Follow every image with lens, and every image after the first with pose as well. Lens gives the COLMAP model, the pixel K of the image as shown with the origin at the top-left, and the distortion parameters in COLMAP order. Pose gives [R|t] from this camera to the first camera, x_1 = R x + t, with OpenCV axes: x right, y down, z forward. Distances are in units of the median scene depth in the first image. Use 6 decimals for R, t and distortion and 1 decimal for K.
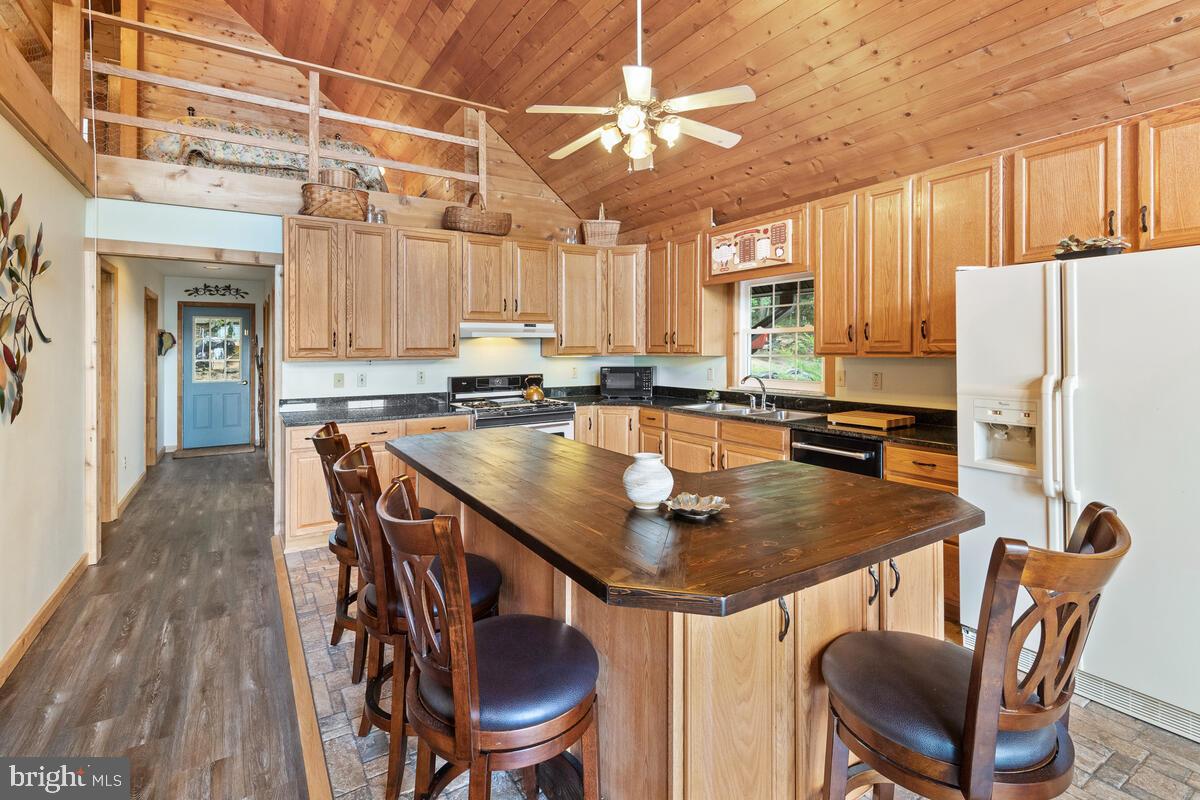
lens RADIAL K [[554.6, 0, 588.9], [0, 554.6, 346.4], [0, 0, 1]] dist [0.000809, 0.000084]
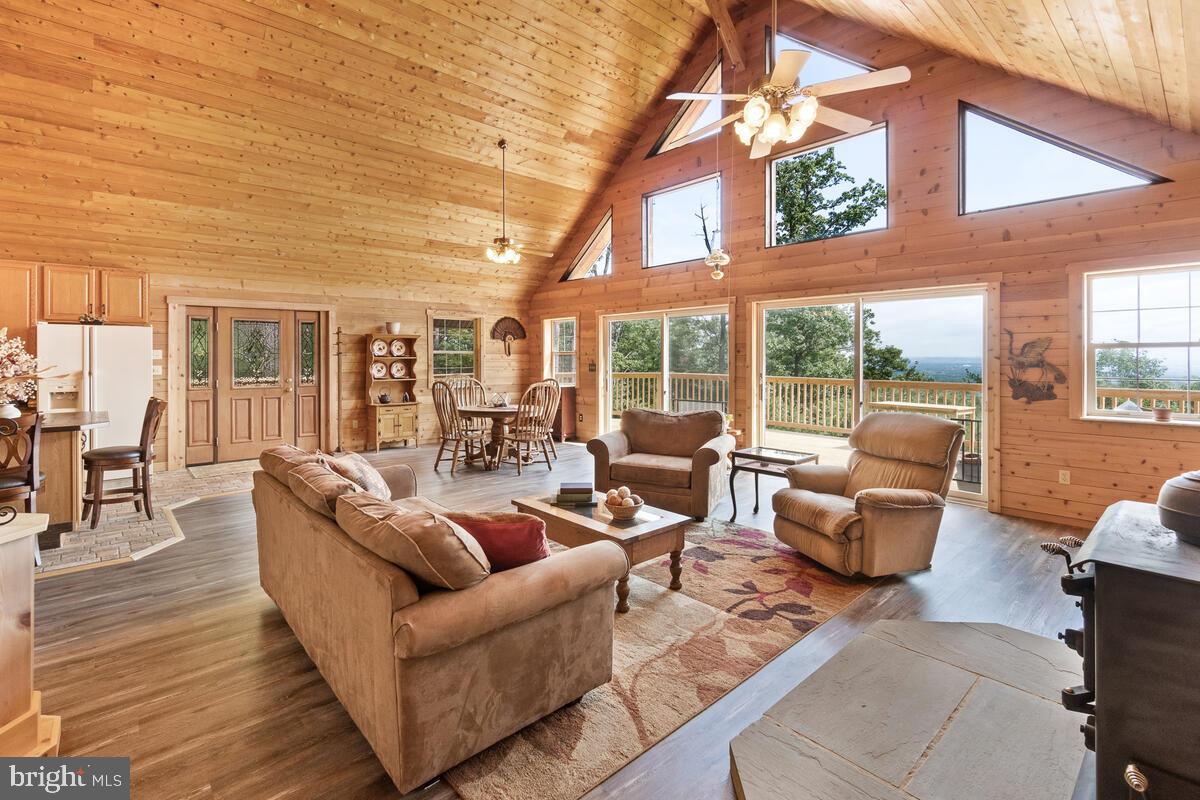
lens RADIAL K [[550.6, 0, 594.3], [0, 550.6, 355.4], [0, 0, 1]] dist [-0.000876, -0.000157]
pose [[-0.179924, 0.003338, 0.983675, -1.006142], [-0.003239, 0.999987, -0.003985, -0.006848], [-0.983675, -0.003903, -0.179911, -0.408886]]
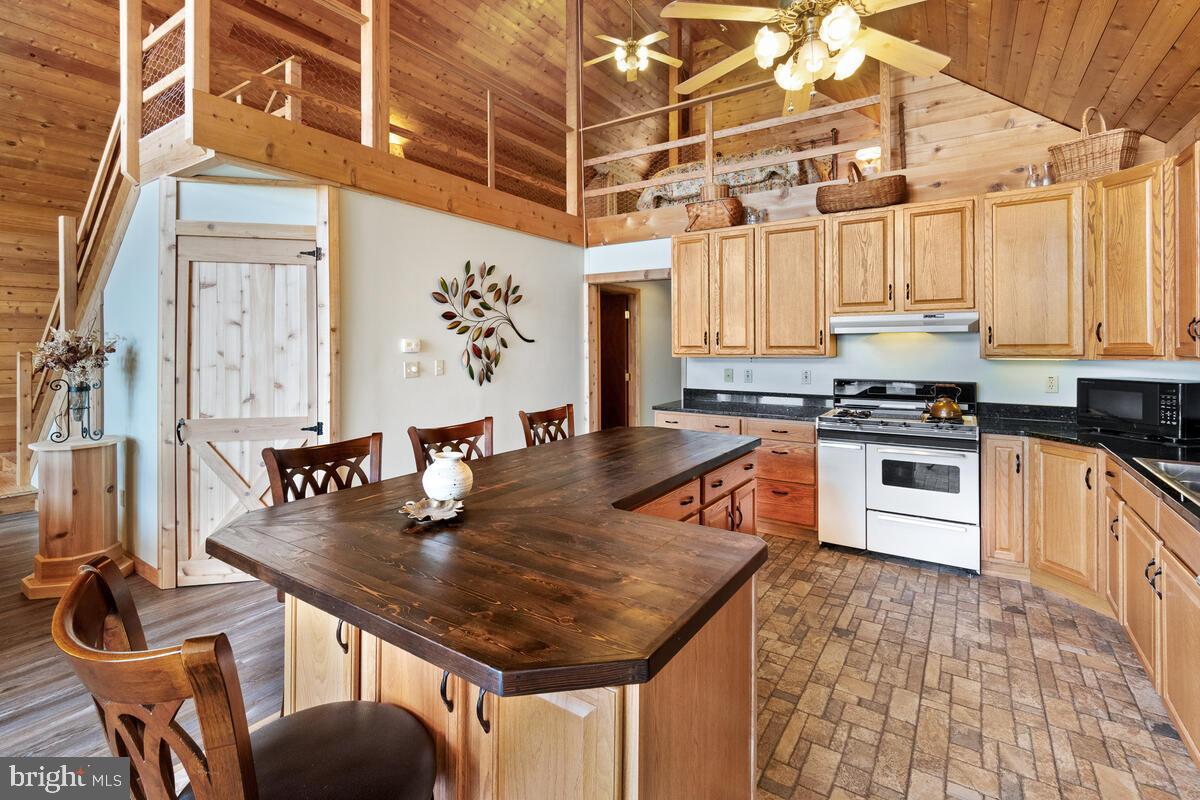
lens RADIAL K [[558.4, 0, 595.5], [0, 558.4, 341.9], [0, 0, 1]] dist [0.004492, 0.000338]
pose [[0.408468, -0.000781, -0.912772, 0.436234], [0.003711, 0.999993, 0.000805, -0.005811], [0.912765, -0.003716, 0.408468, 0.305072]]
